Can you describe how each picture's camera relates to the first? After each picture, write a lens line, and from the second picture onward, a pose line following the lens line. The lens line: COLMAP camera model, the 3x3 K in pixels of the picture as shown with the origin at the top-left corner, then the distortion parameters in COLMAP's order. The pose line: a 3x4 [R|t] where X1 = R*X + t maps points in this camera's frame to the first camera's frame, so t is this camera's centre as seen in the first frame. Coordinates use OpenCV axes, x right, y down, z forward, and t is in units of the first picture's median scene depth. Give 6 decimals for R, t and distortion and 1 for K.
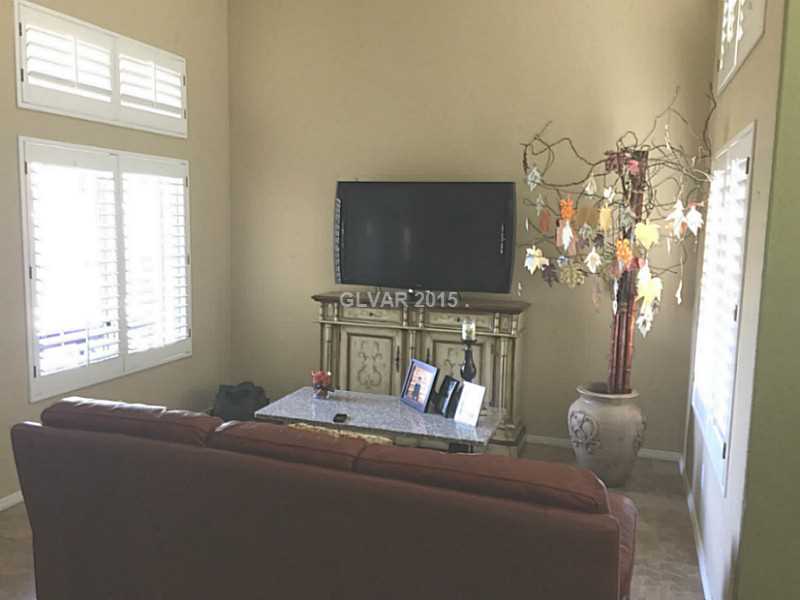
lens RADIAL K [[684.1, 0, 397.6], [0, 684.1, 295.3], [0, 0, 1]] dist [0.093859, -0.149199]
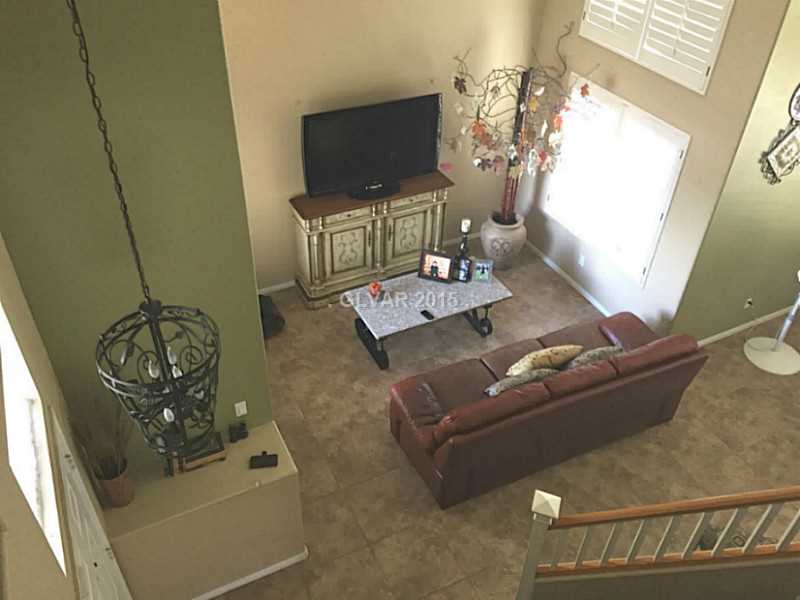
lens RADIAL K [[684.1, 0, 397.6], [0, 684.1, 295.3], [0, 0, 1]] dist [0.093859, -0.149199]
pose [[0.694689, -0.445466, 0.564772, -0.761394], [0.061209, 0.818919, 0.570636, -0.572579], [-0.716702, -0.361845, 0.596160, 0.123759]]
